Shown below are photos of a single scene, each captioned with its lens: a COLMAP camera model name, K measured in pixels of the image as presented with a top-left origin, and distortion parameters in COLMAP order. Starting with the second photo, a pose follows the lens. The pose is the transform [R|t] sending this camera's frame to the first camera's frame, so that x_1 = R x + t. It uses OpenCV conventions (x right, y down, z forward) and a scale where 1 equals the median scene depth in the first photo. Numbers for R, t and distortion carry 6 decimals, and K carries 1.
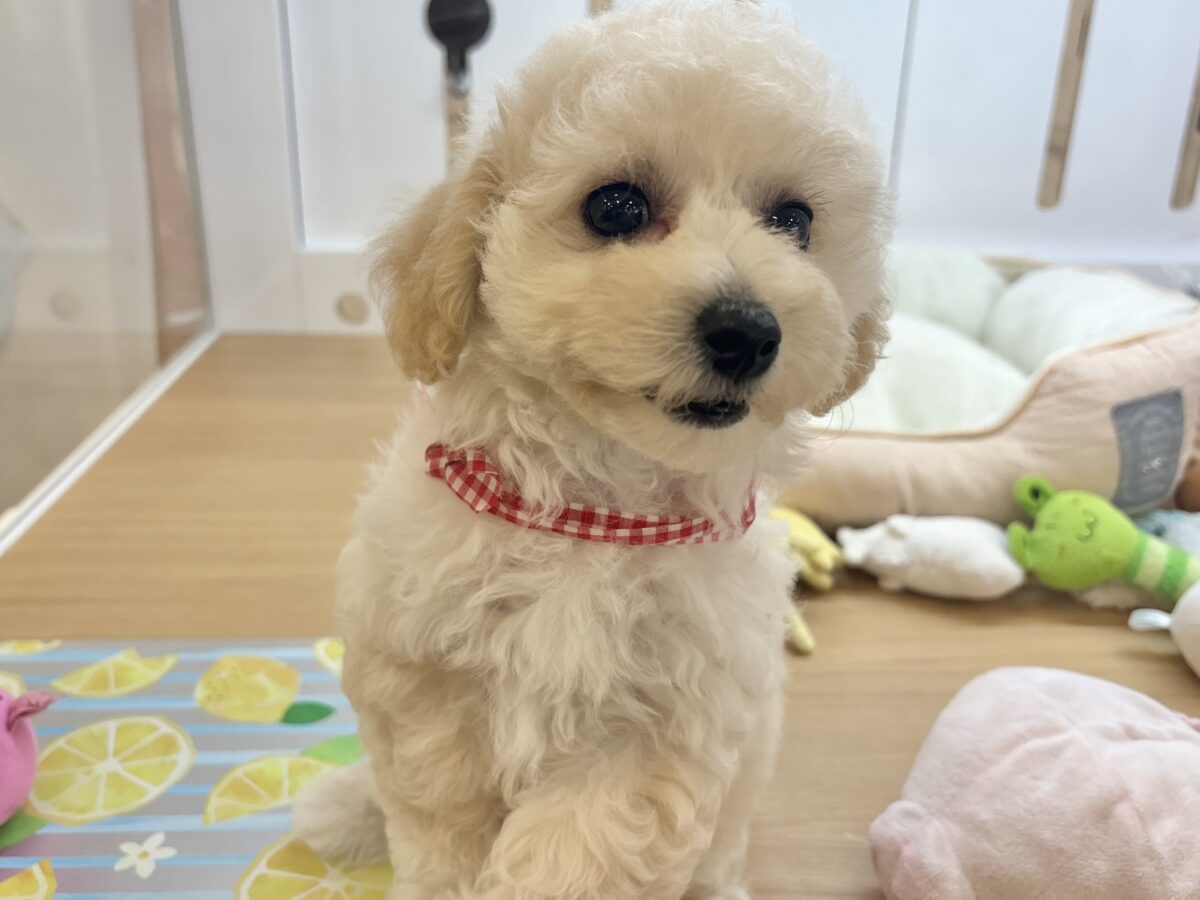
lens RADIAL K [[1100.4, 0, 581.5], [0, 1100.4, 445.4], [0, 0, 1]] dist [-0.018899, 0.085278]
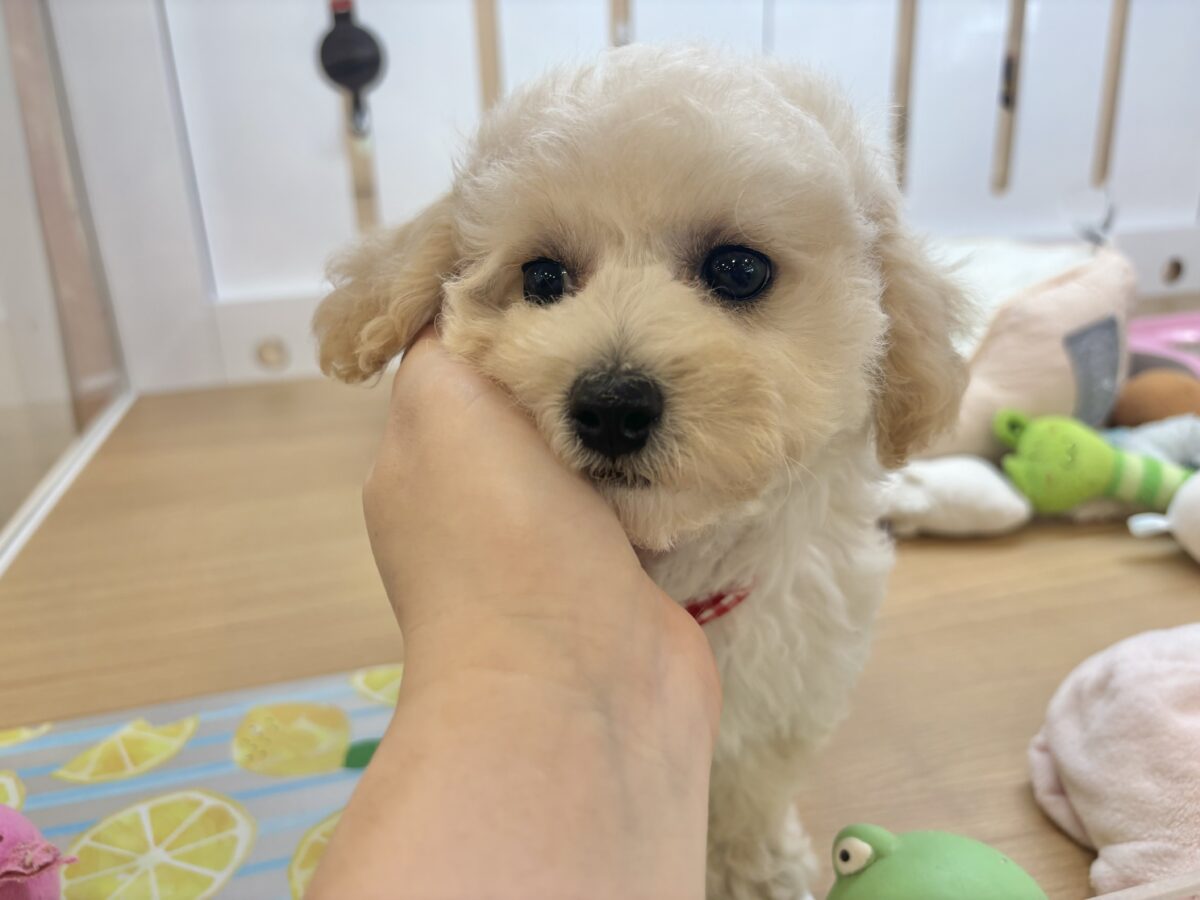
lens RADIAL K [[942.9, 0, 594.9], [0, 942.9, 446.4], [0, 0, 1]] dist [0.075820, -0.131937]
pose [[0.975961, -0.125437, 0.178231, -0.189370], [0.132306, 0.990837, -0.027142, 0.045154], [-0.173194, 0.050071, 0.983614, 0.212738]]
